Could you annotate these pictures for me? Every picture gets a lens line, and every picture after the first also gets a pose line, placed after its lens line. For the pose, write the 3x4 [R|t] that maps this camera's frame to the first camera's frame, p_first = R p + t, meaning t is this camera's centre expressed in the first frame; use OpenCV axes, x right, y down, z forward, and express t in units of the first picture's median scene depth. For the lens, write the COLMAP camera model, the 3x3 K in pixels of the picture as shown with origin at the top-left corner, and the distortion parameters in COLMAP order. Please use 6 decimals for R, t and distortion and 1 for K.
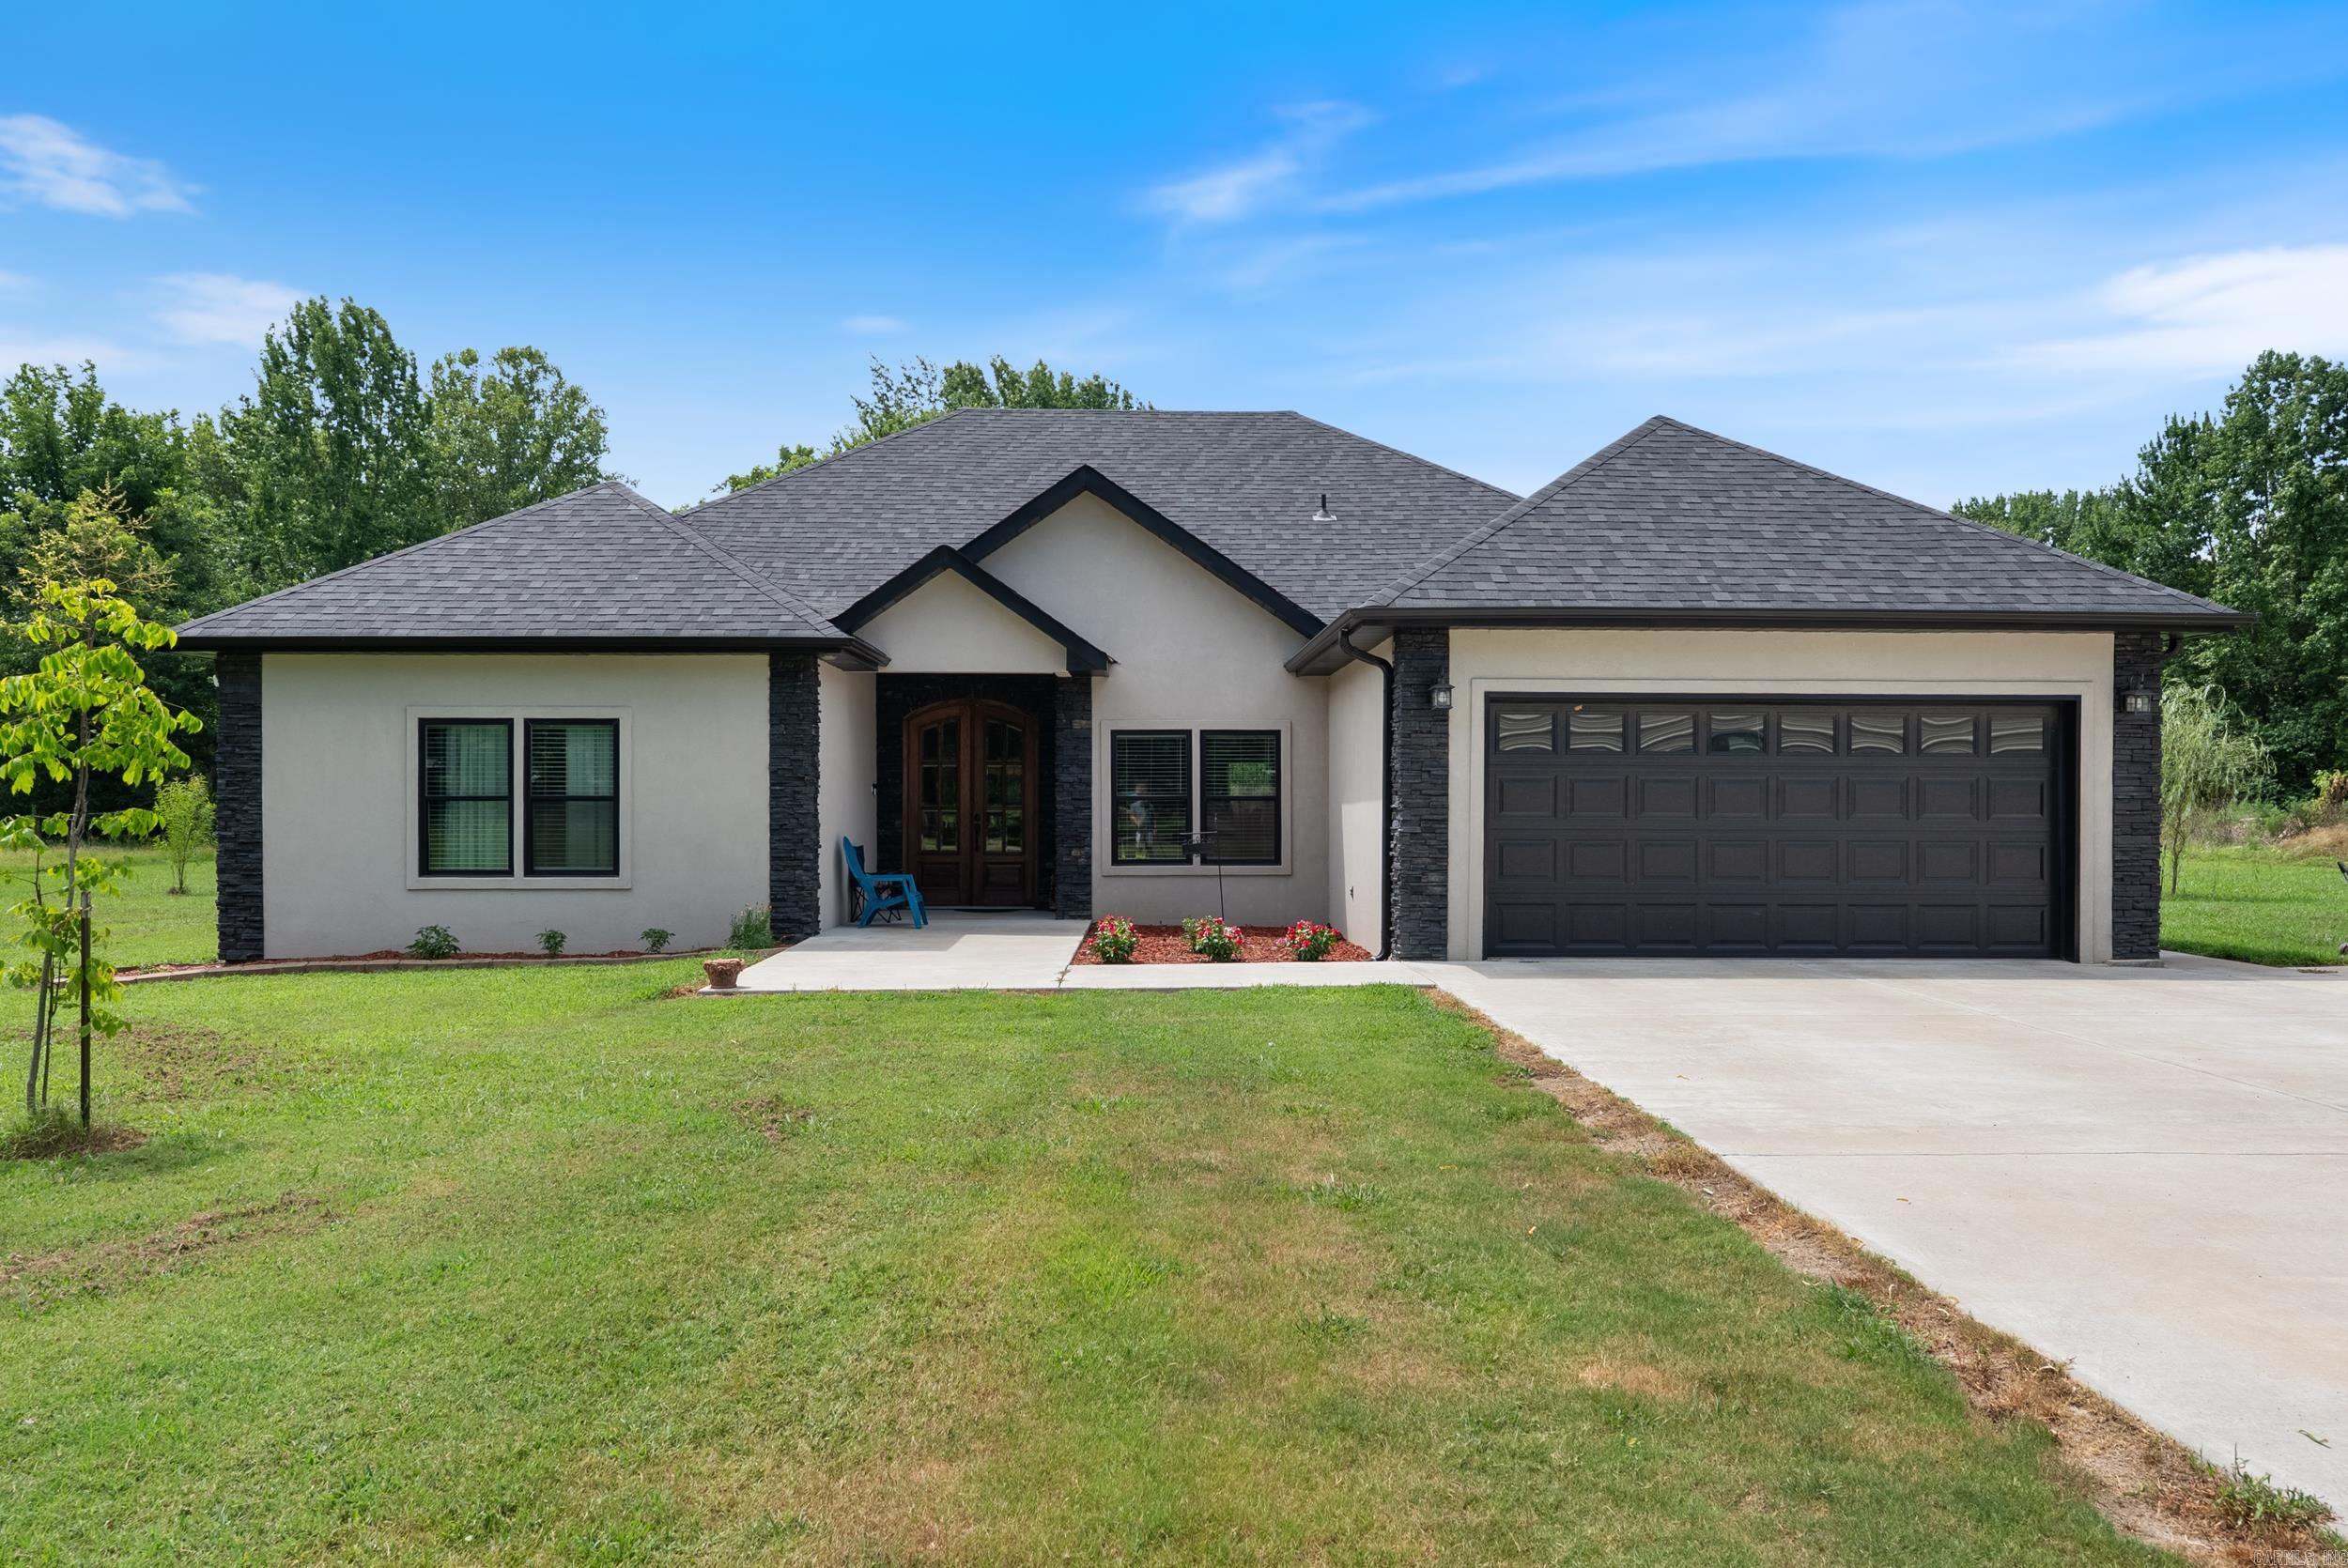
lens RADIAL K [[1605.0, 0, 1174.4], [0, 1605.0, 788.1], [0, 0, 1]] dist [0.007534, 0.001450]
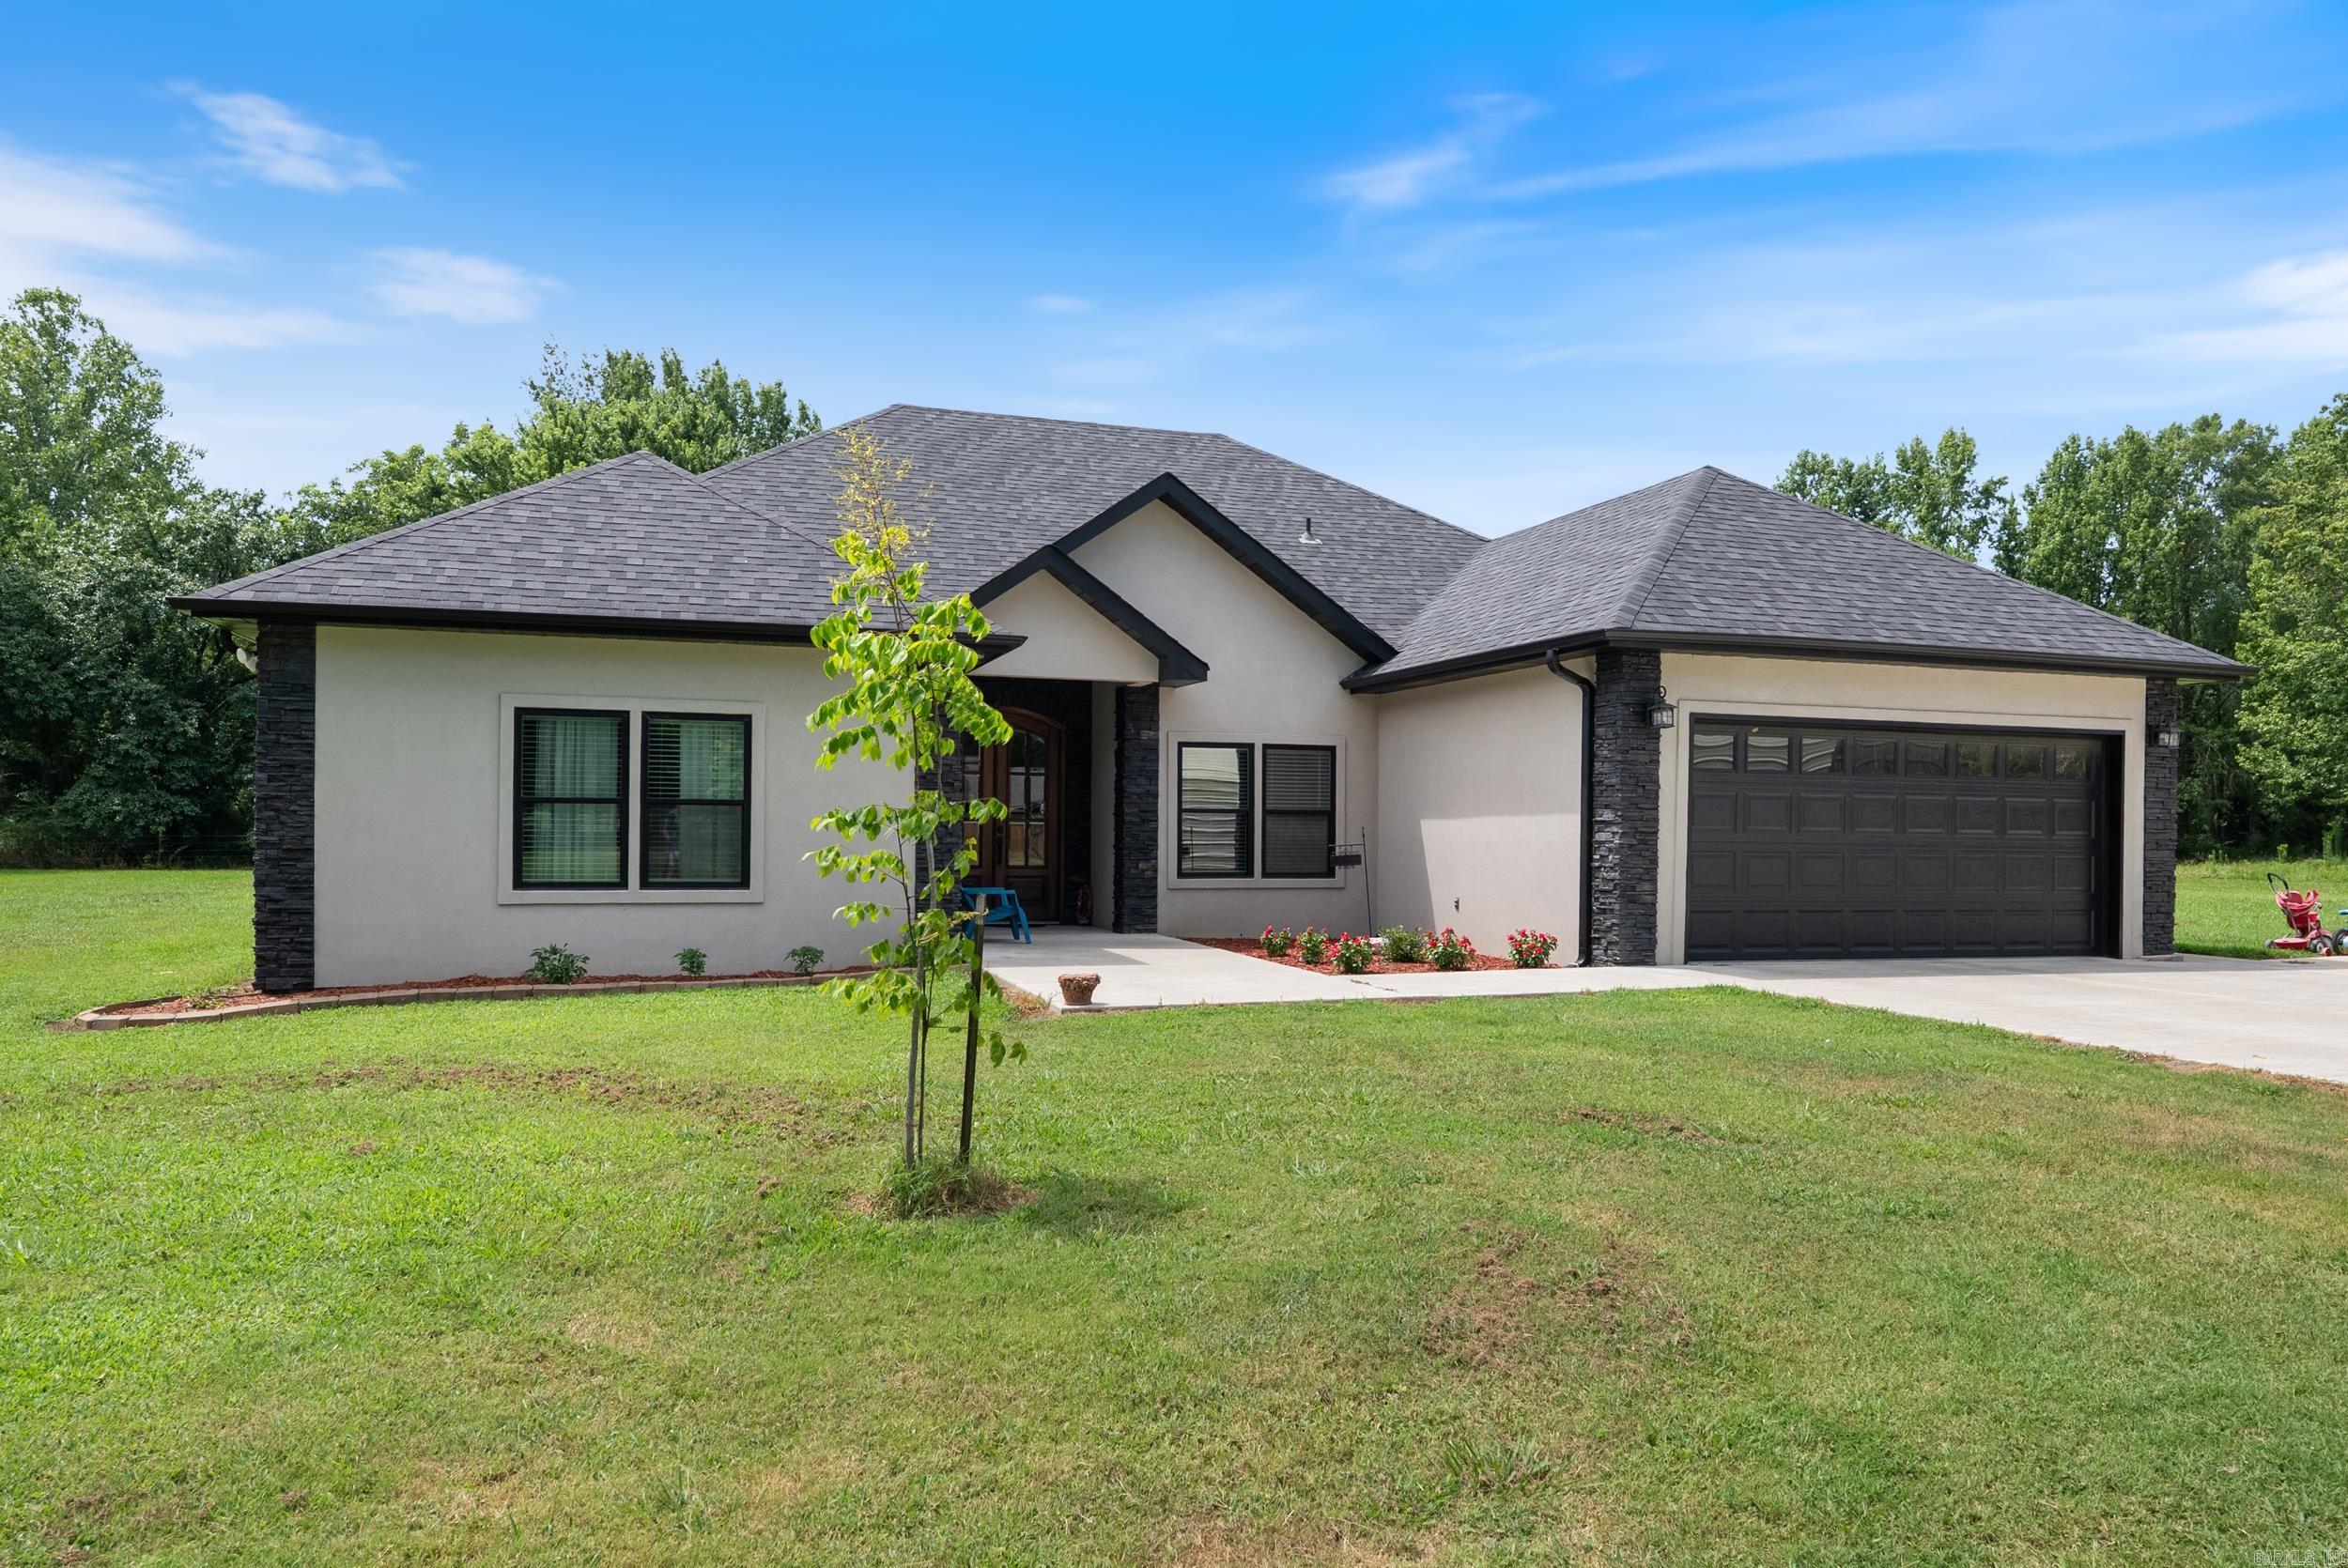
lens RADIAL K [[1572.6, 0, 1174.5], [0, 1572.6, 792.8], [0, 0, 1]] dist [0.006162, 0.006146]
pose [[0.958811, 0.015276, 0.283634, -0.369654], [-0.011940, 0.999838, -0.013488, 0.009985], [-0.283794, 0.009546, 0.958838, 0.083005]]
